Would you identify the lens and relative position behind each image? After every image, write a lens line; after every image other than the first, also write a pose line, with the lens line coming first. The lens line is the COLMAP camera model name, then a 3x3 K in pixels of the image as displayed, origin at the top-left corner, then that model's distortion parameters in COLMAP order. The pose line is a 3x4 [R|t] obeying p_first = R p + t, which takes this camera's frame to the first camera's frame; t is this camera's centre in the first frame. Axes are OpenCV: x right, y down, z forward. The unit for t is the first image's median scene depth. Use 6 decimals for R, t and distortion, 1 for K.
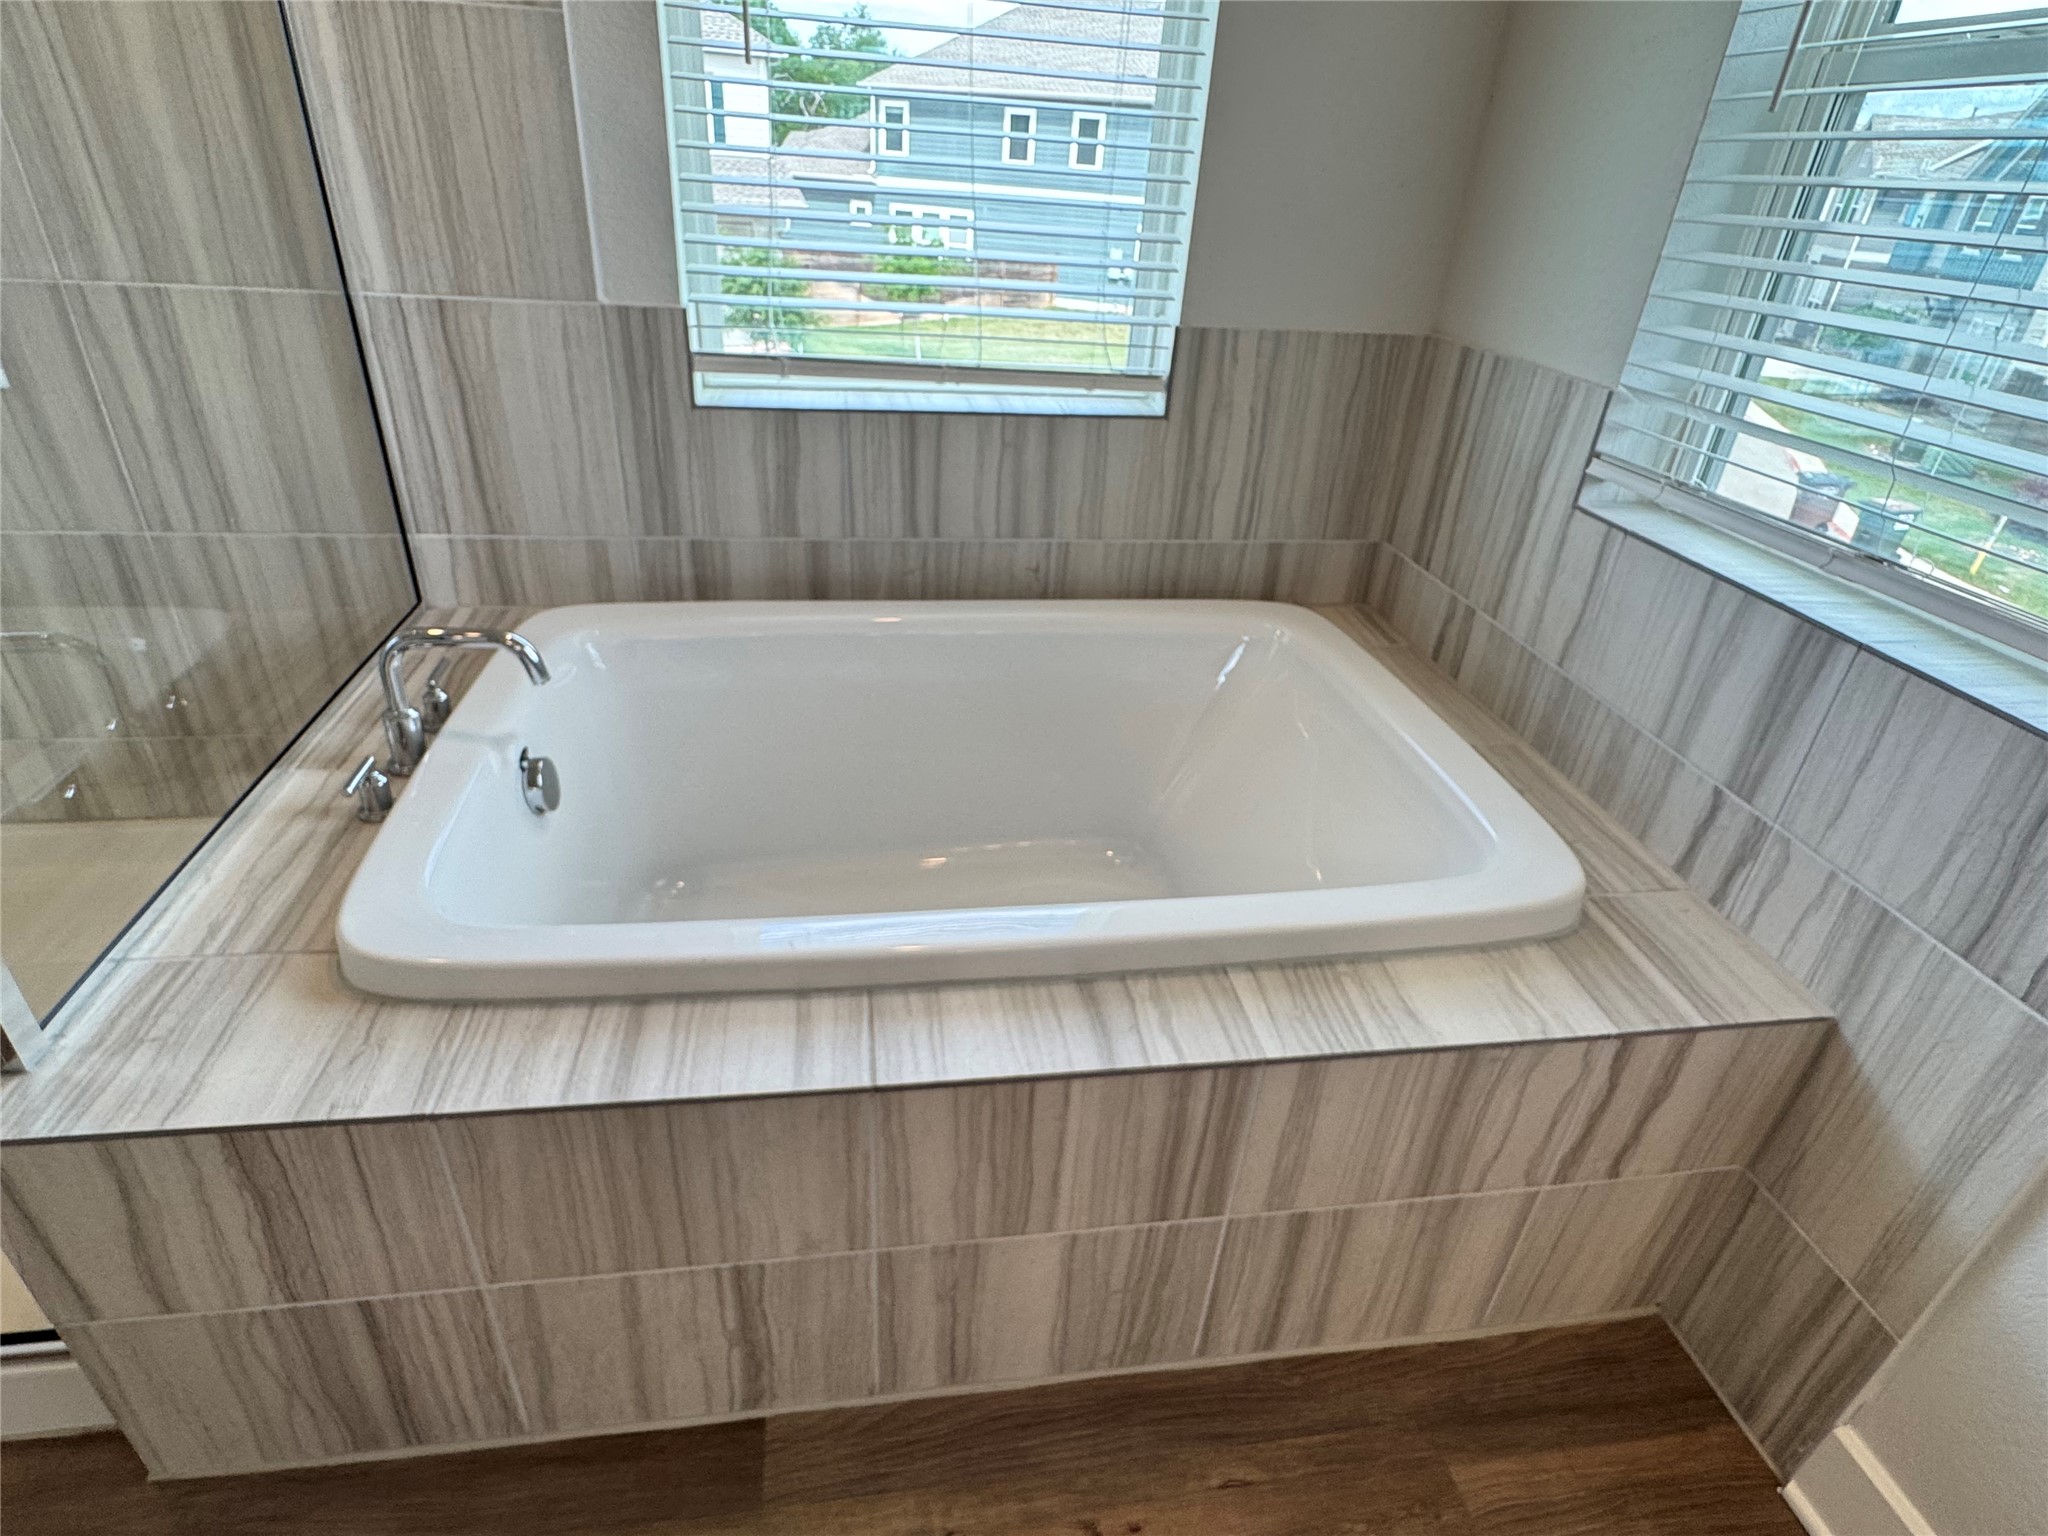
lens RADIAL K [[1058.2, 0, 1024.9], [0, 1058.2, 773.8], [0, 0, 1]] dist [-0.007169, -0.000518]
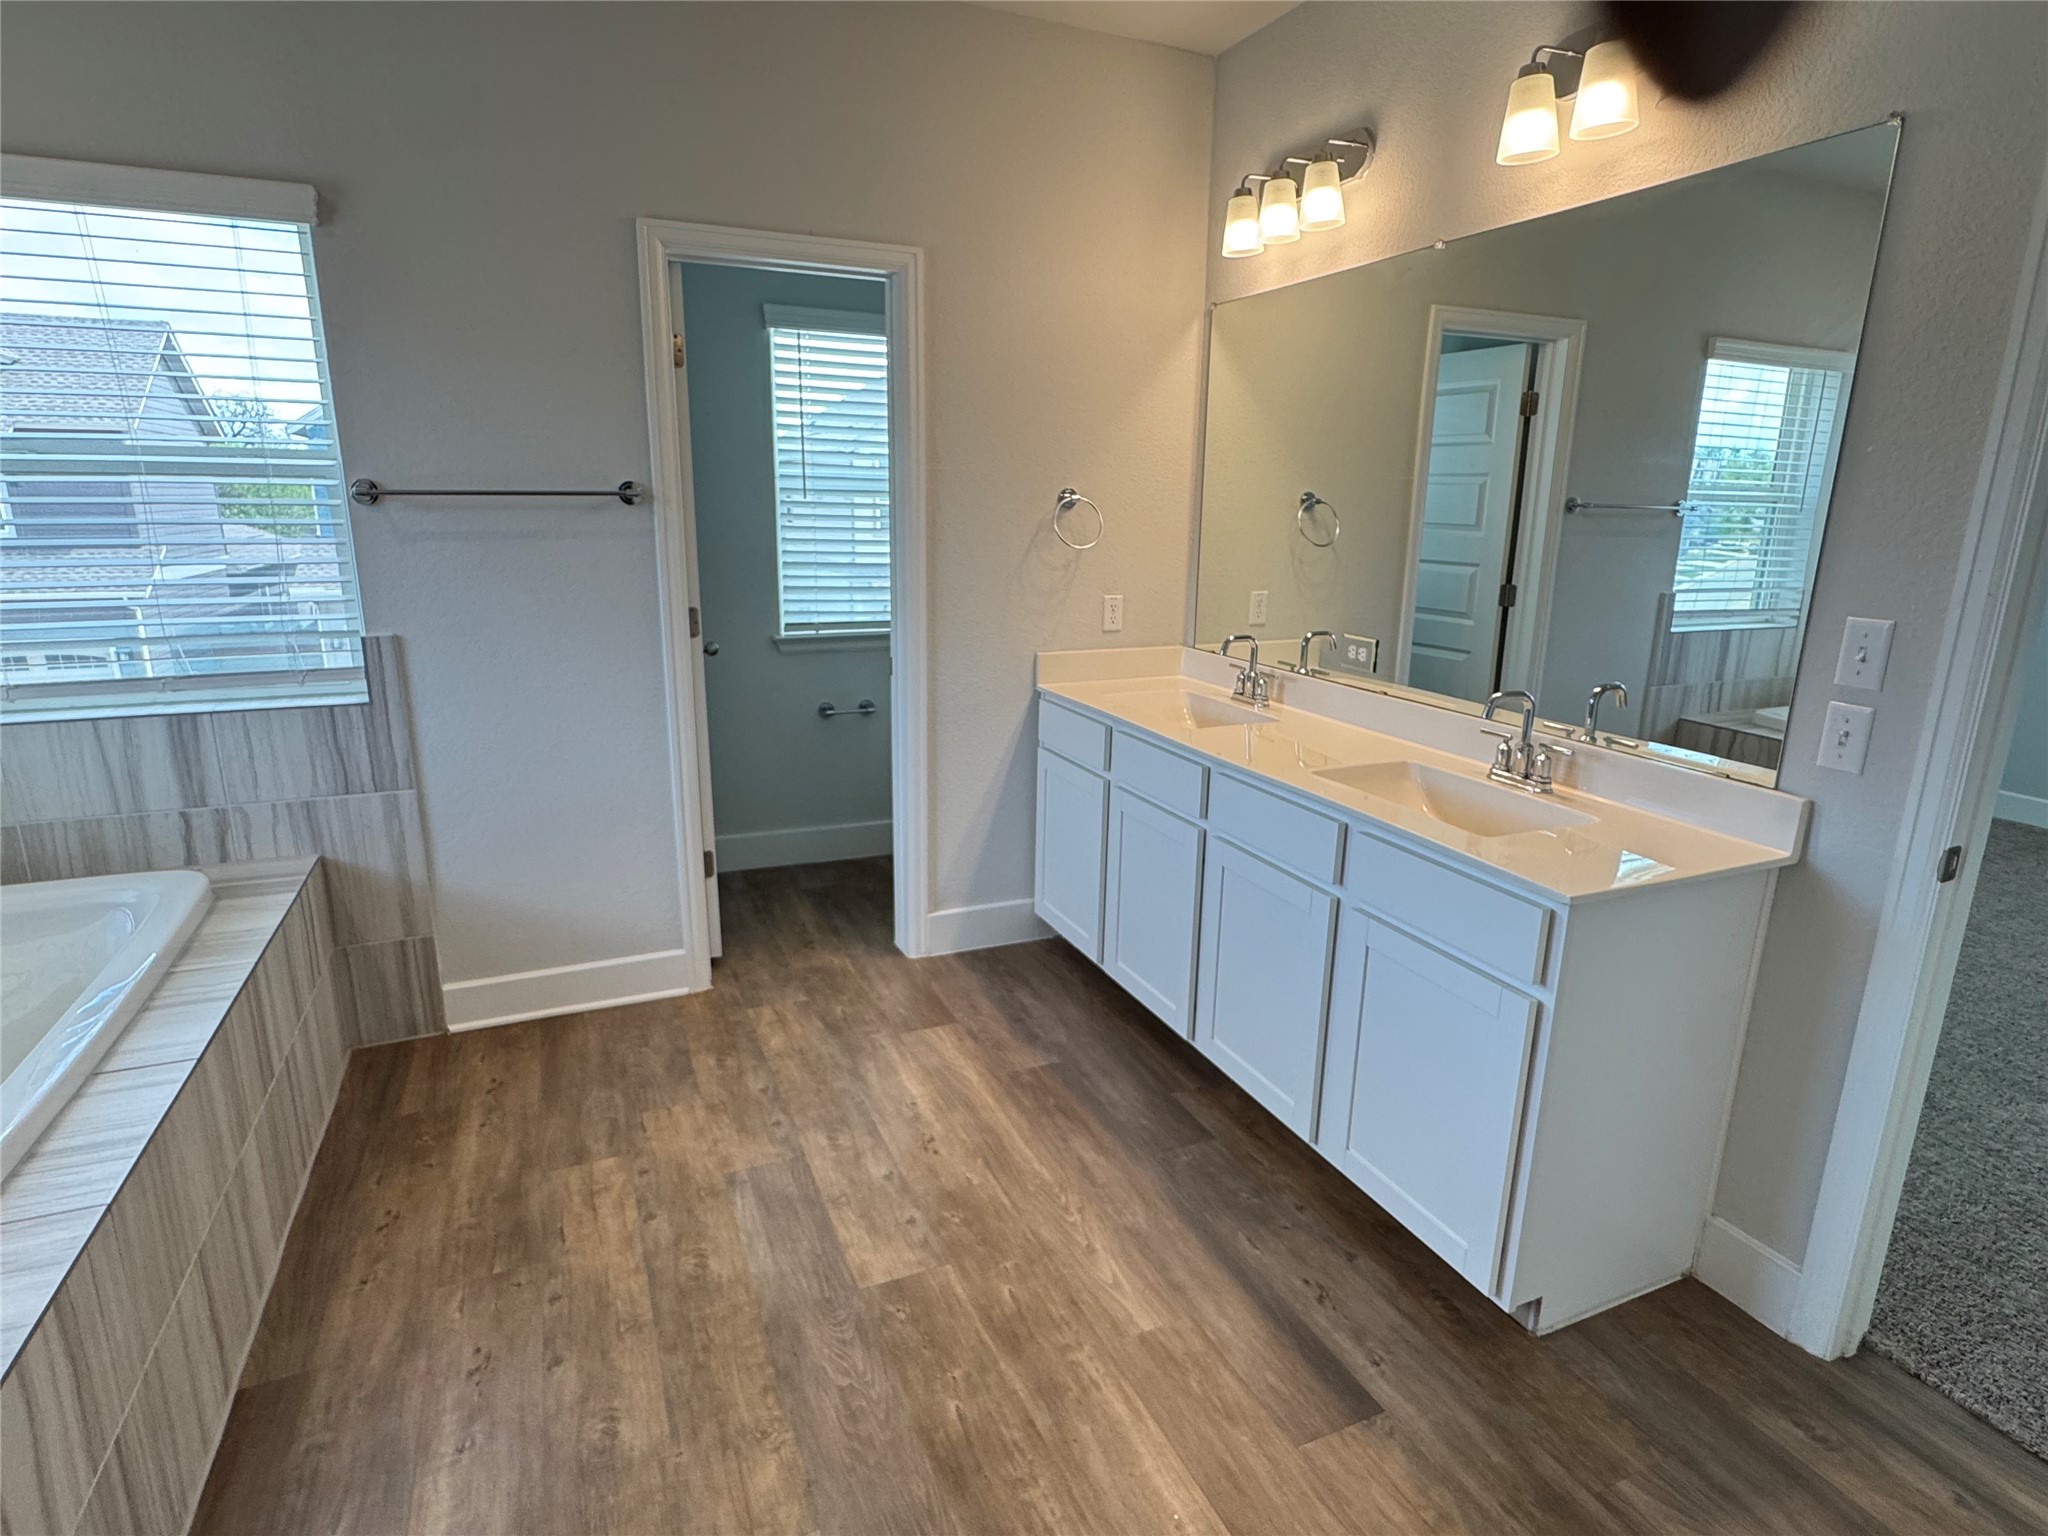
lens RADIAL K [[1058.2, 0, 1034.6], [0, 1058.2, 768.4], [0, 0, 1]] dist [-0.007169, -0.000518]
pose [[-0.266068, -0.303467, 0.914940, -1.623424], [0.453236, 0.798309, 0.396585, -0.116345], [-0.850756, 0.520202, -0.074862, -0.220581]]
